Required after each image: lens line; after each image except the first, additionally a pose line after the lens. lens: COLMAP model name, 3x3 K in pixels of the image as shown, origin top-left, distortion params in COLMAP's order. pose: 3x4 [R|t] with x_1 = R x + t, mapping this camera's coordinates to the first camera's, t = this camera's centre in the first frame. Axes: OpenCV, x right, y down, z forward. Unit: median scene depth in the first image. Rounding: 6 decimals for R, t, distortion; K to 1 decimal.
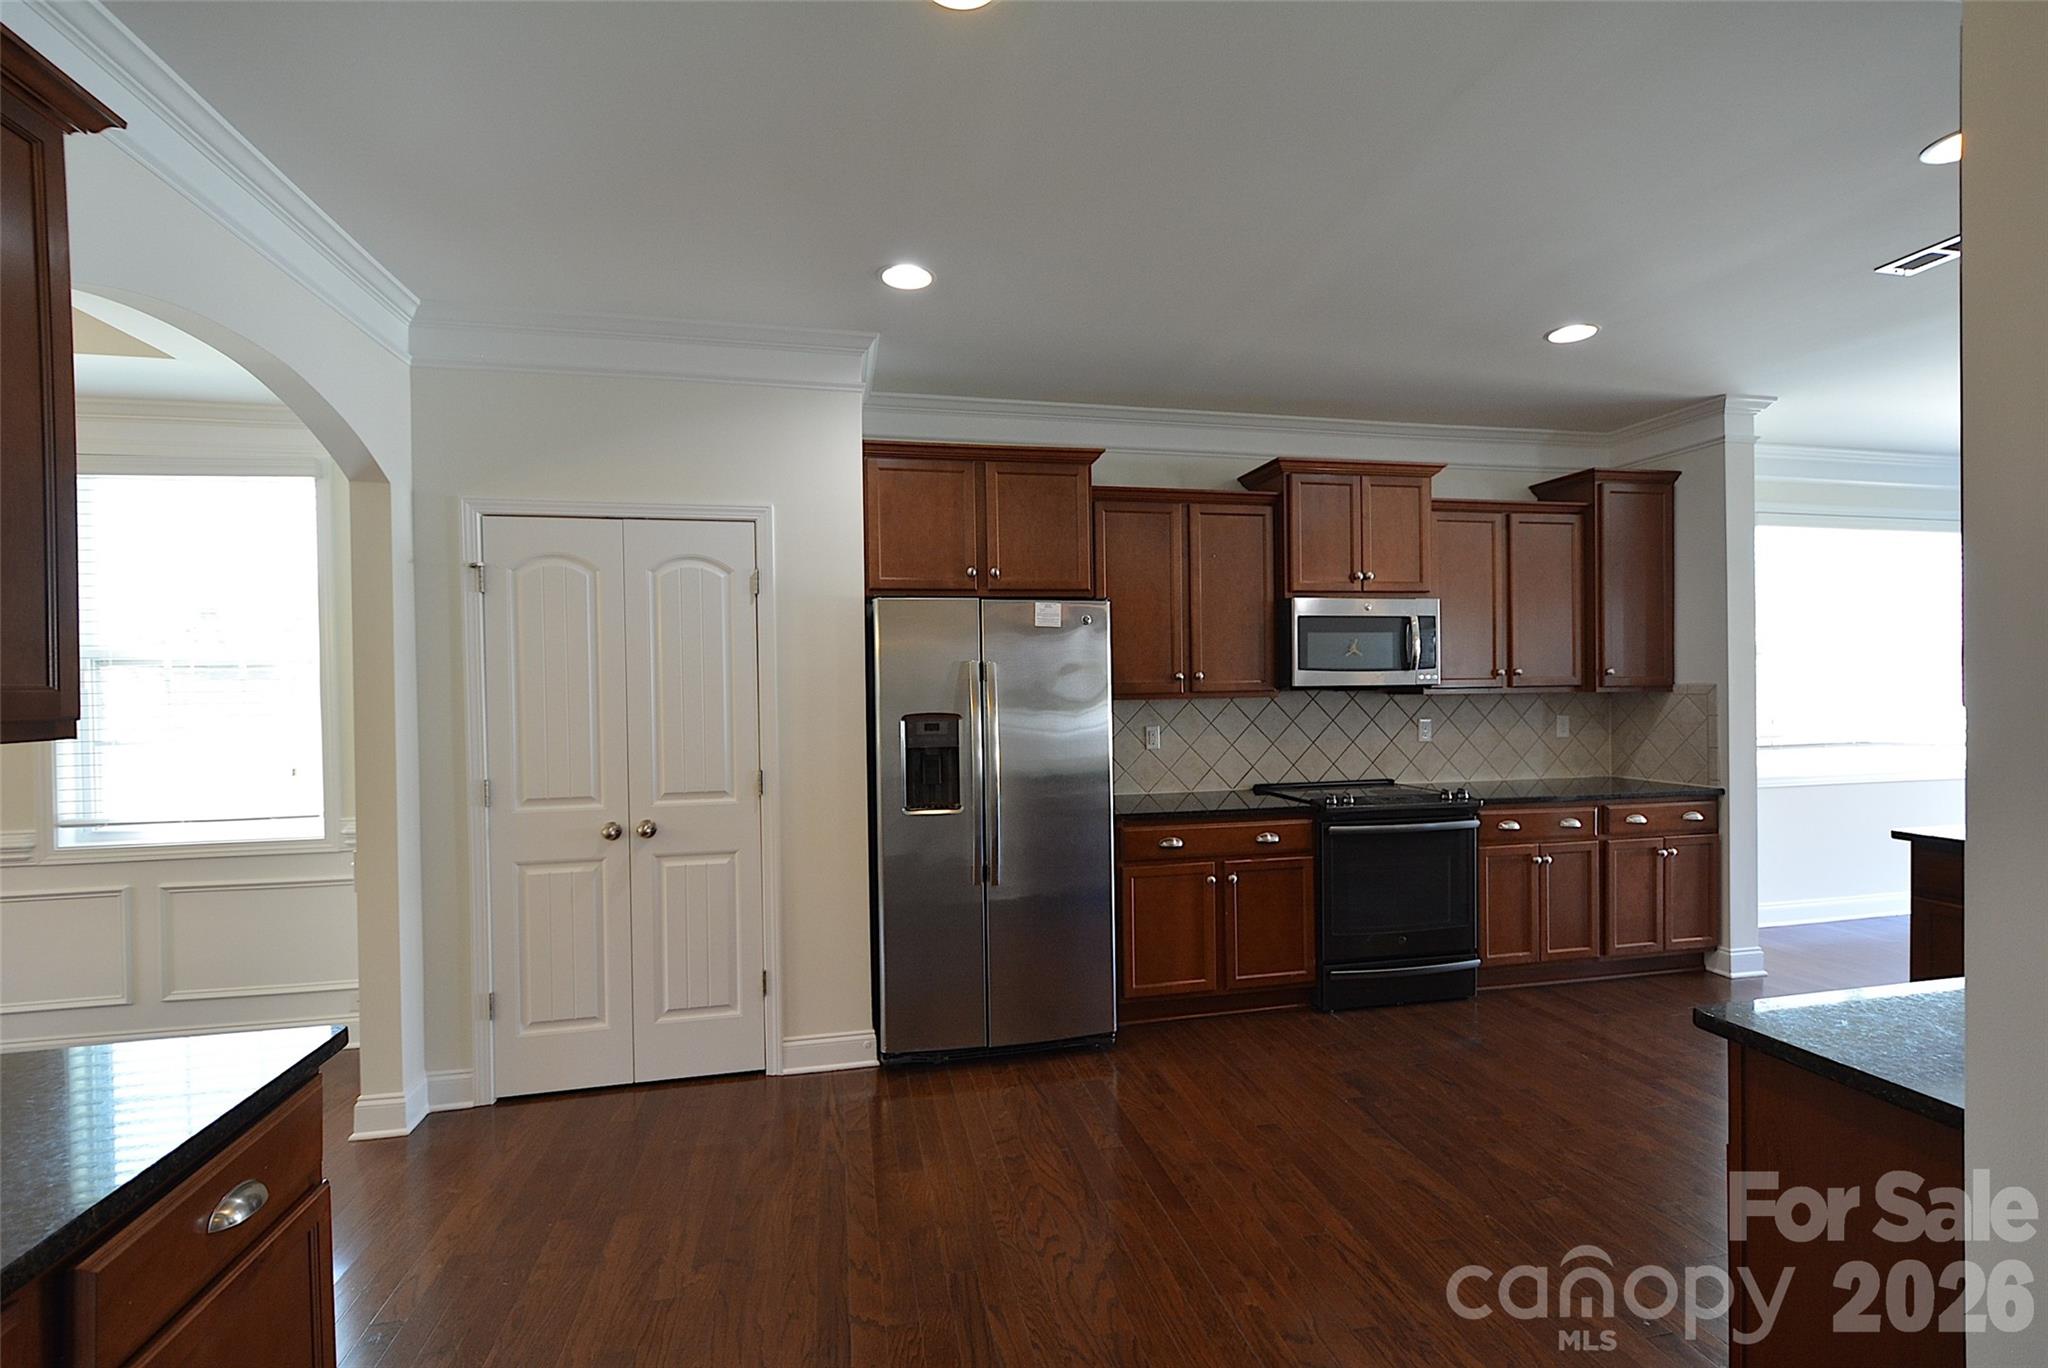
lens RADIAL K [[903.6, 0, 1033.3], [0, 903.6, 695.9], [0, 0, 1]] dist [0.010621, -0.007917]
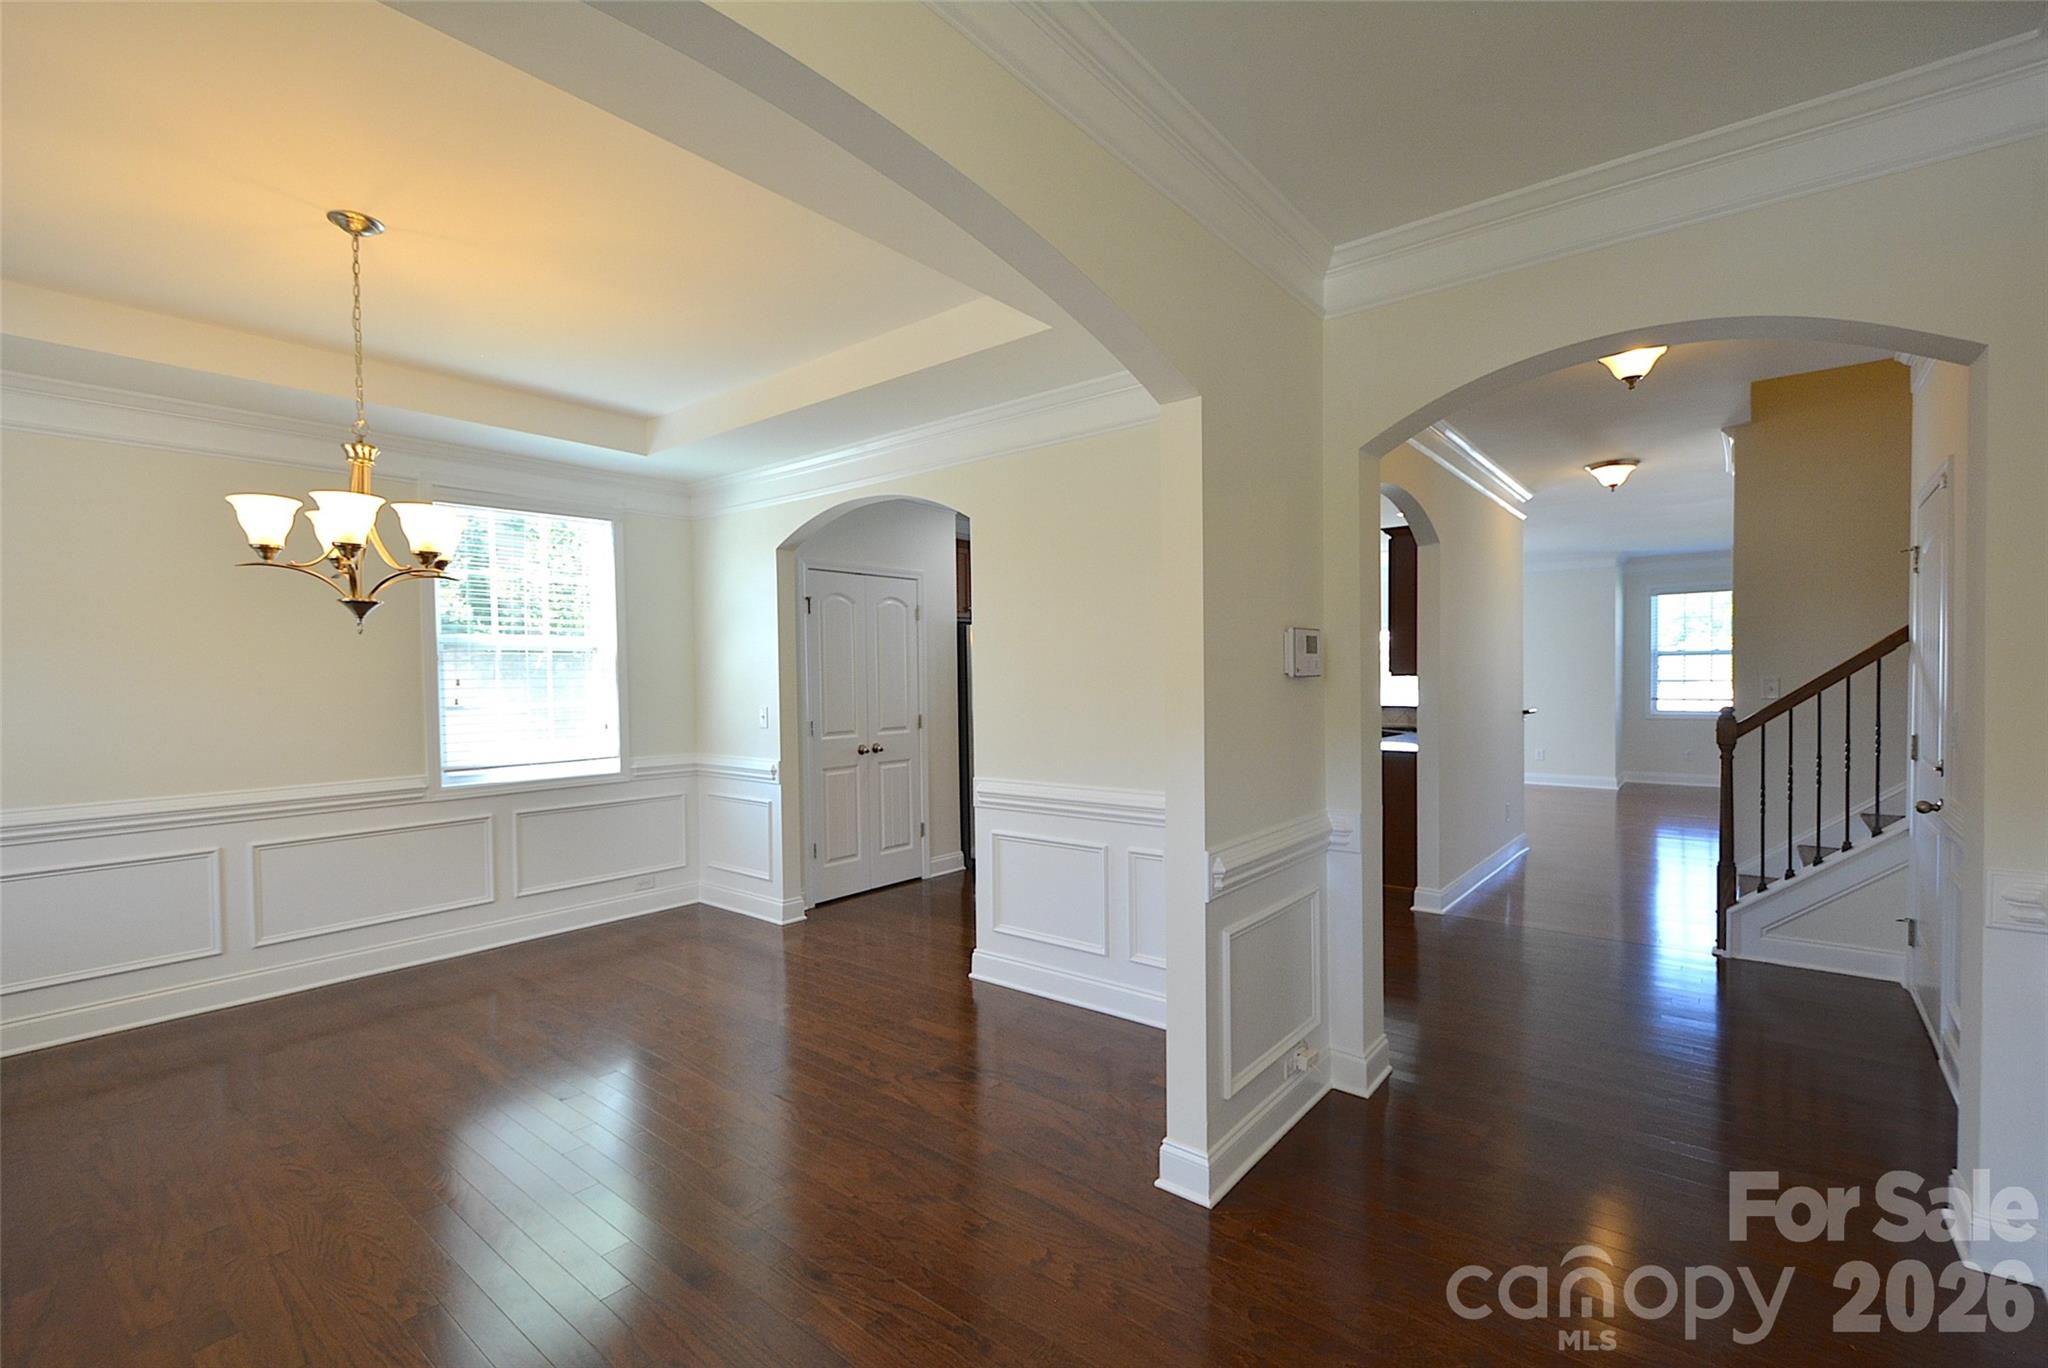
lens RADIAL K [[914.7, 0, 1041.3], [0, 914.7, 695.7], [0, 0, 1]] dist [0.001302, 0.000033]
pose [[0.770039, -0.009424, 0.637928, -1.302460], [0.009549, 0.999949, 0.003246, 0.039679], [-0.637926, 0.003592, 0.770089, -0.597788]]
